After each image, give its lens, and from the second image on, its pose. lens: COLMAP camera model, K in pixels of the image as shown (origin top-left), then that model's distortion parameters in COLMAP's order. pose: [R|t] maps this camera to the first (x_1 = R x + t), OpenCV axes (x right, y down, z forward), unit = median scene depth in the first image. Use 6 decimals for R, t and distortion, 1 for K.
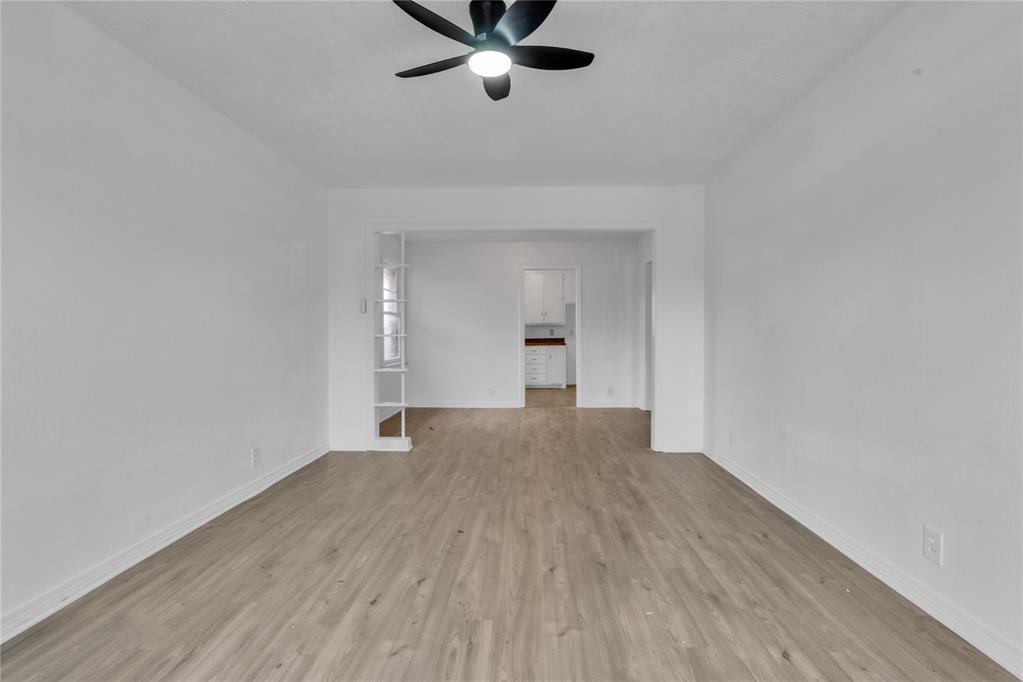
lens RADIAL K [[459.7, 0, 513.9], [0, 459.7, 343.3], [0, 0, 1]] dist [0.000465, 0.000011]
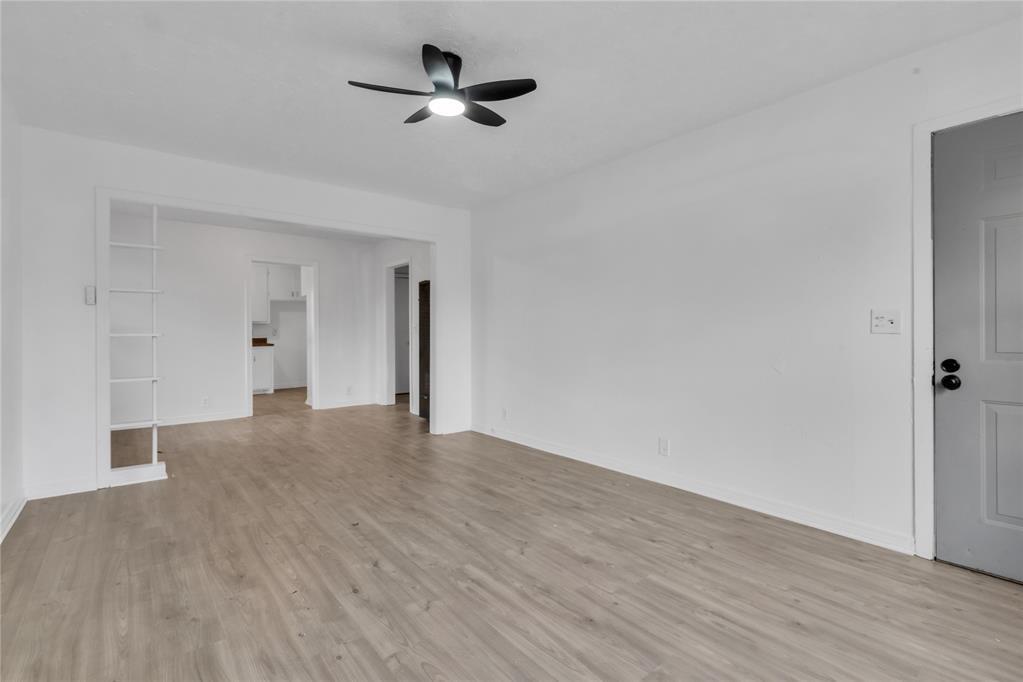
lens RADIAL K [[459.7, 0, 515.9], [0, 459.7, 335.3], [0, 0, 1]] dist [0.000465, 0.000011]
pose [[0.765414, -0.003648, 0.643528, -0.558618], [0.014762, 0.999820, -0.011890, 0.005264], [-0.643369, 0.018600, 0.765330, -0.026246]]
